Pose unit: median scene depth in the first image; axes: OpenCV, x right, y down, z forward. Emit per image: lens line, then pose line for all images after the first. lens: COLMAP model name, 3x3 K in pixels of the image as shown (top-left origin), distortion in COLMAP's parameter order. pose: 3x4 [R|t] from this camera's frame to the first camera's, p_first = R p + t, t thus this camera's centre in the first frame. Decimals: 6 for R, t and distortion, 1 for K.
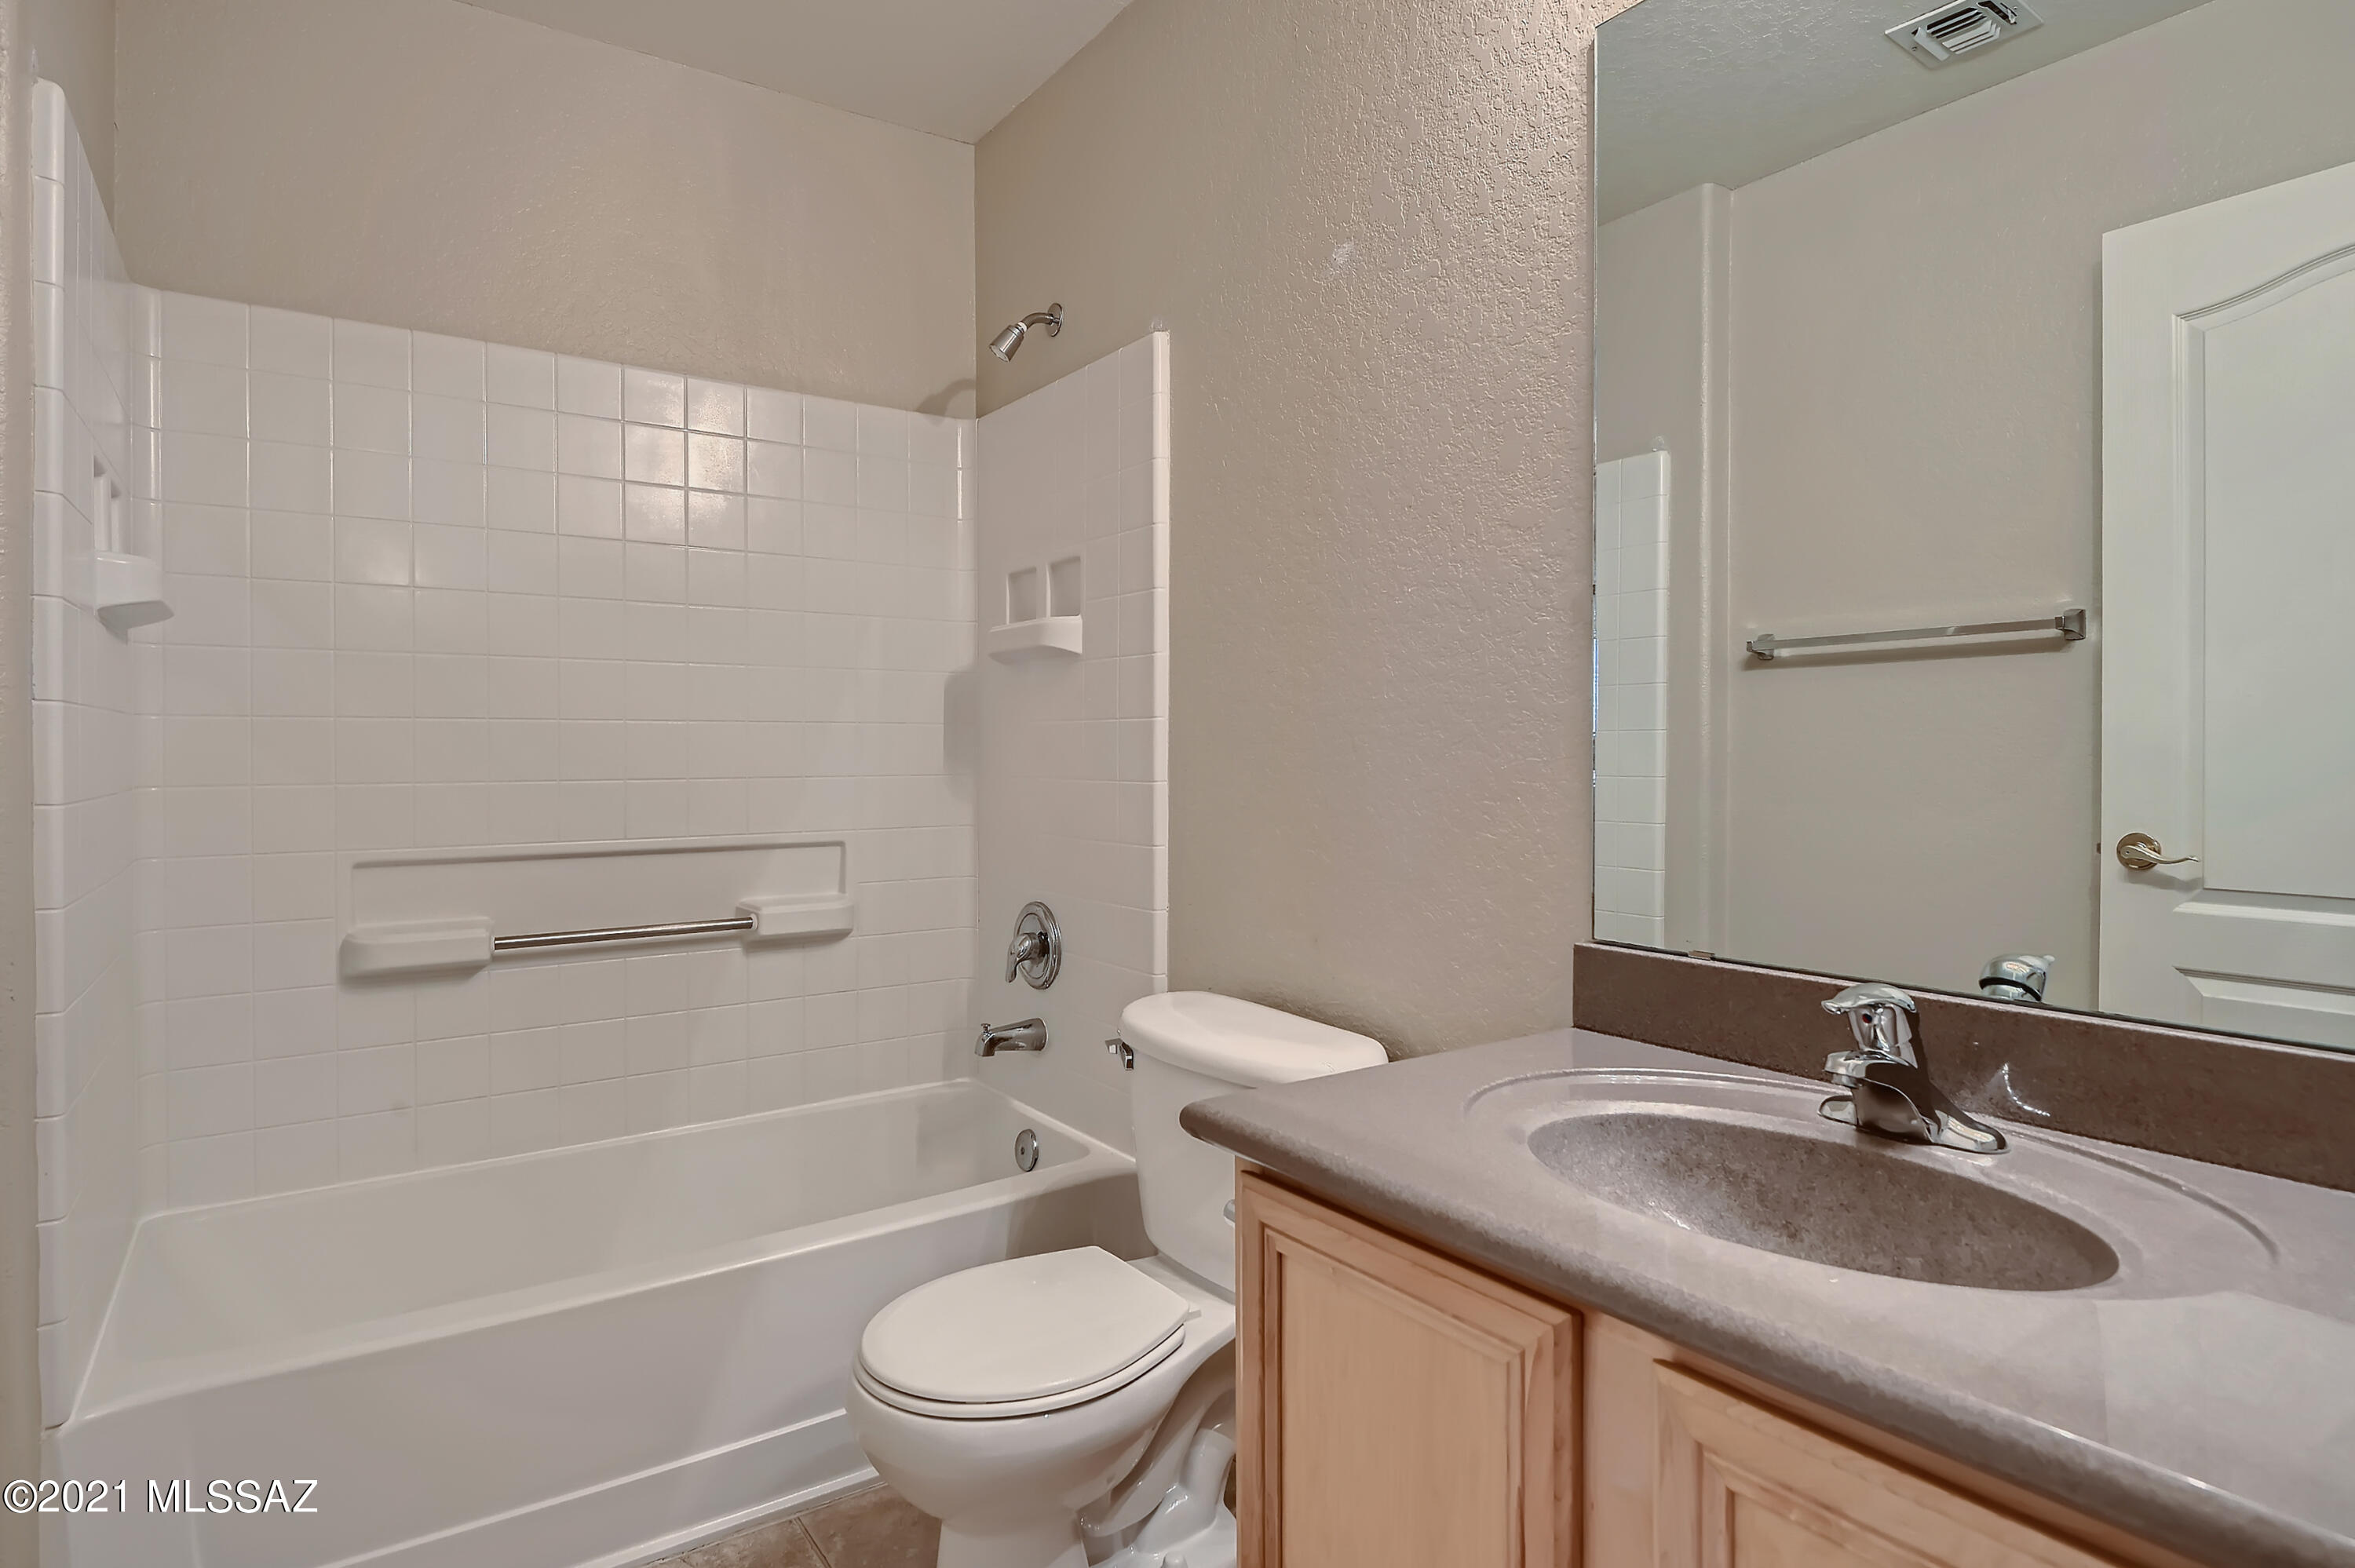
lens RADIAL K [[1250.7, 0, 1176.3], [0, 1250.7, 772.5], [0, 0, 1]] dist [0.006850, -0.001267]
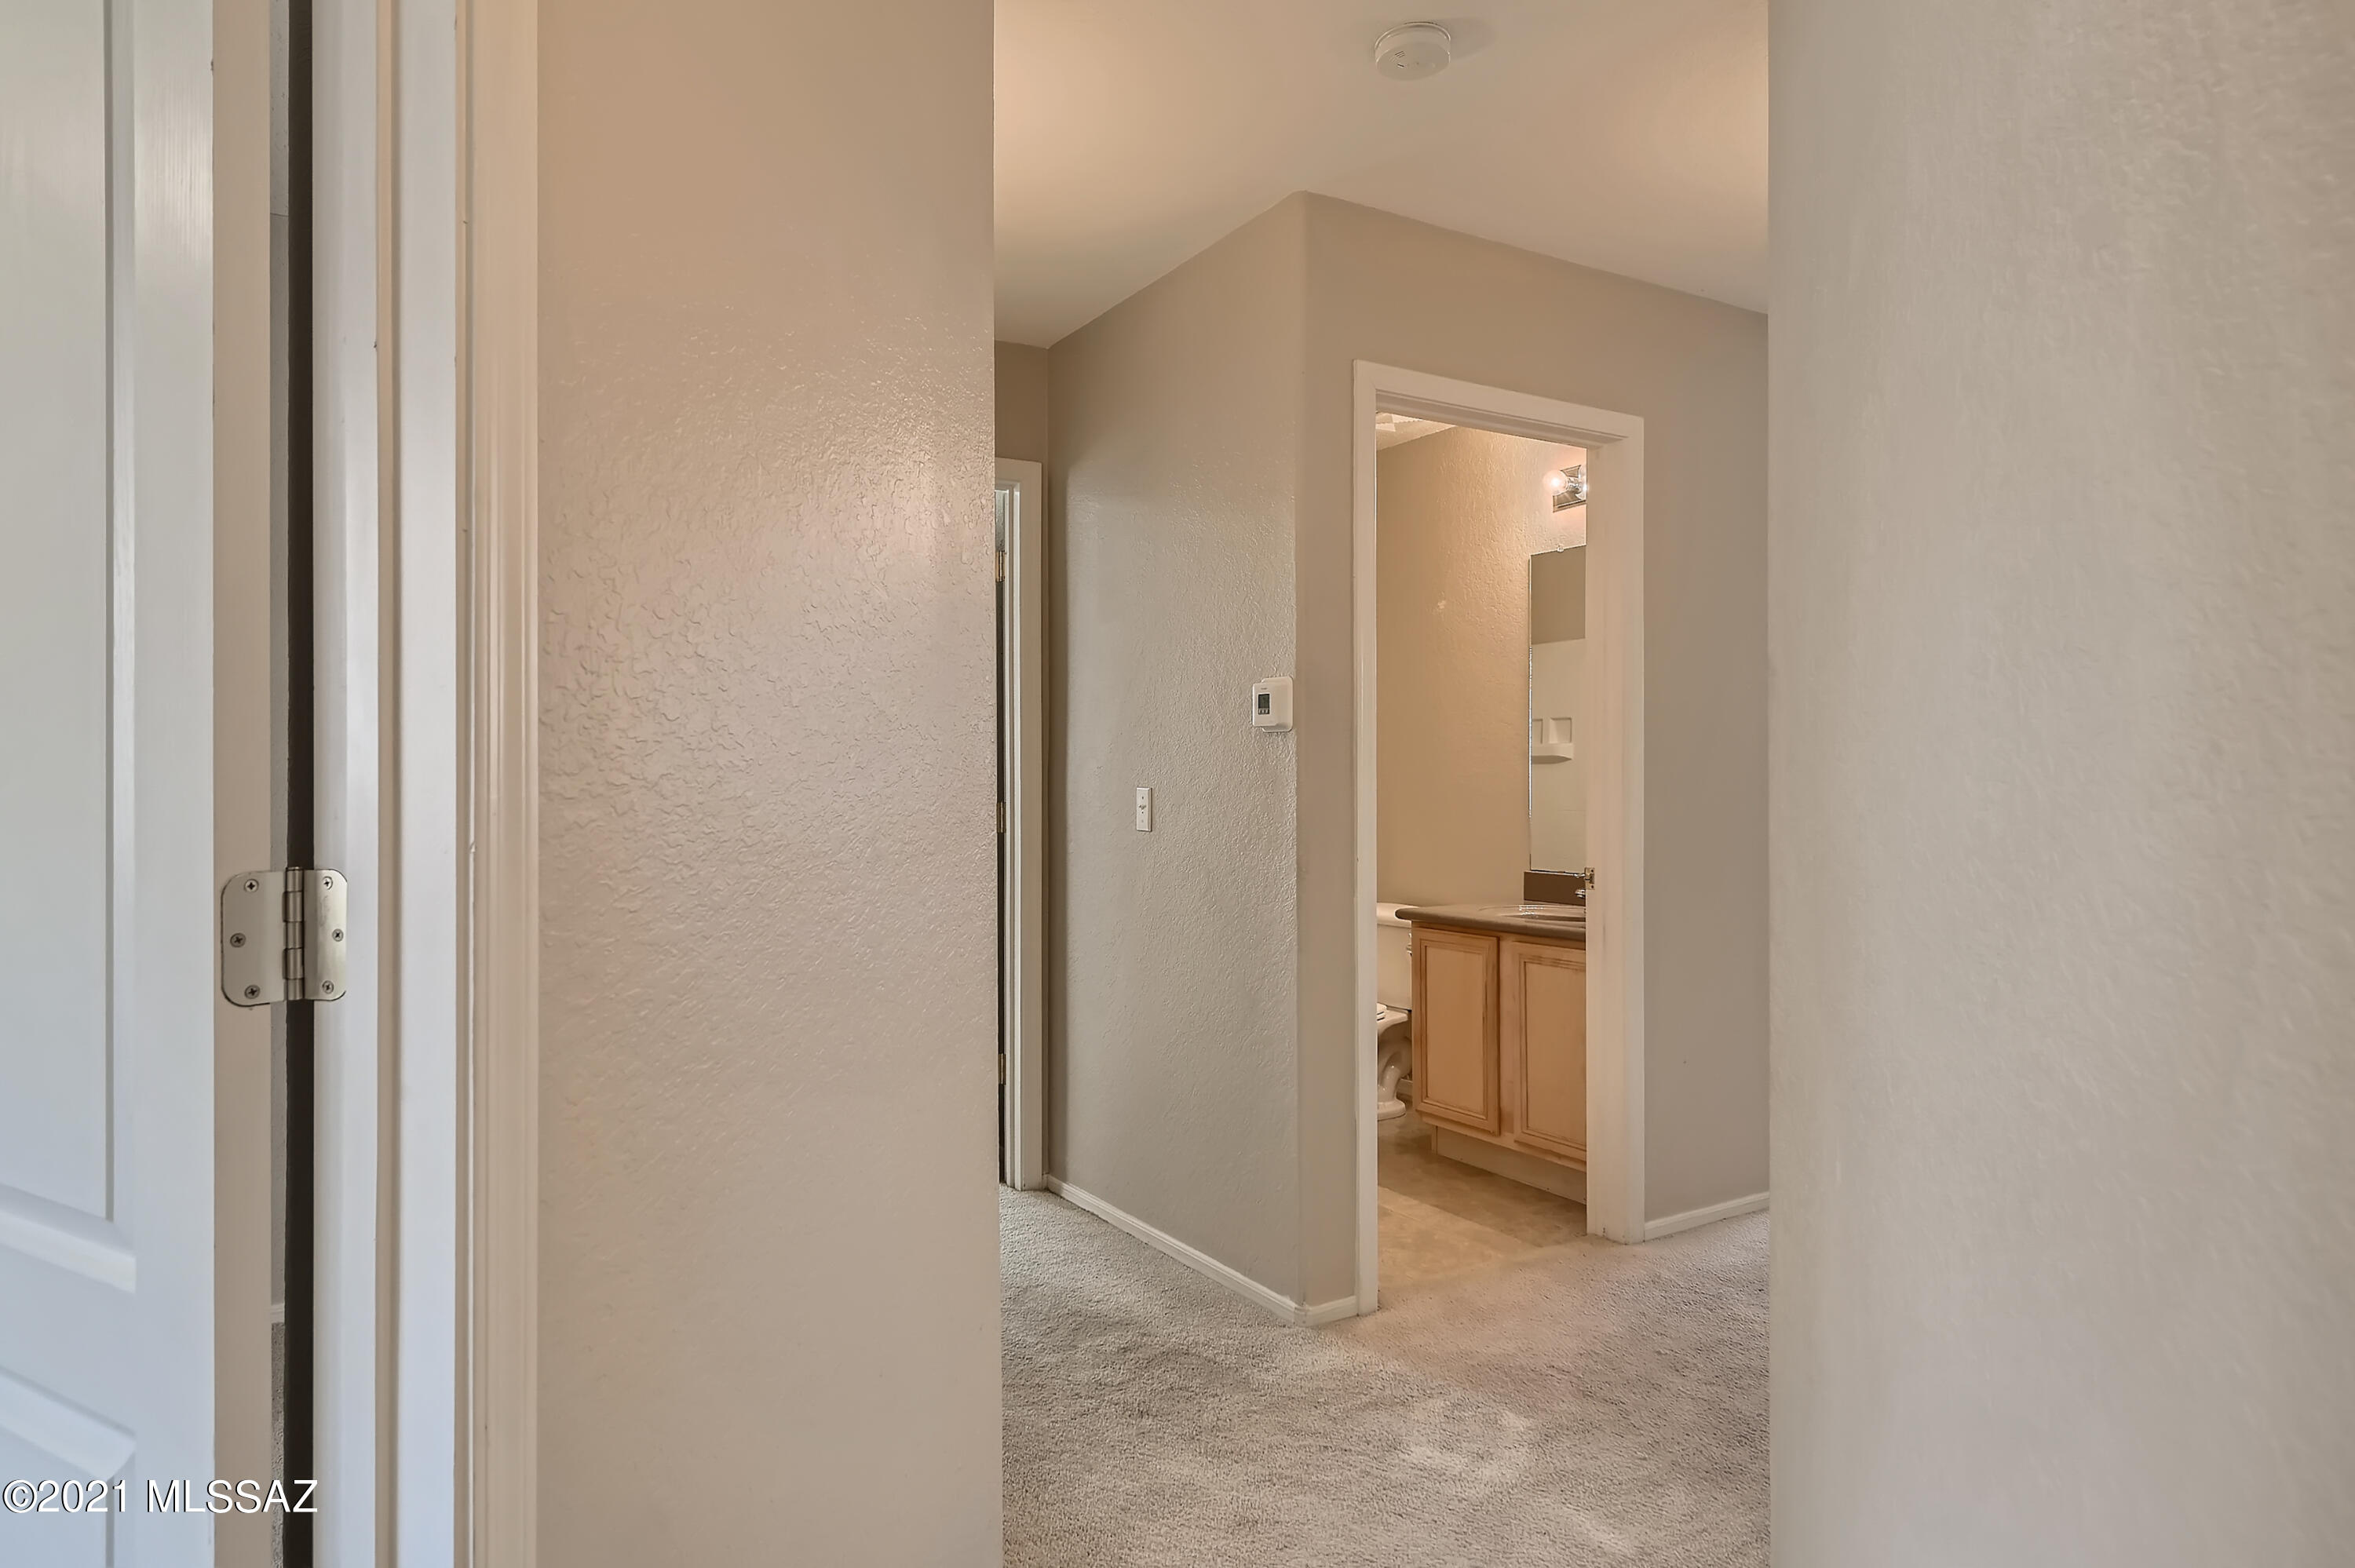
lens RADIAL K [[1347.0, 0, 1178.5], [0, 1347.0, 789.8], [0, 0, 1]] dist [0.001250, 0.000382]
pose [[0.998216, 0.000358, -0.059712, -0.385882], [-0.001175, 0.999906, -0.013647, -0.010136], [0.059702, 0.013693, 0.998122, -2.845407]]
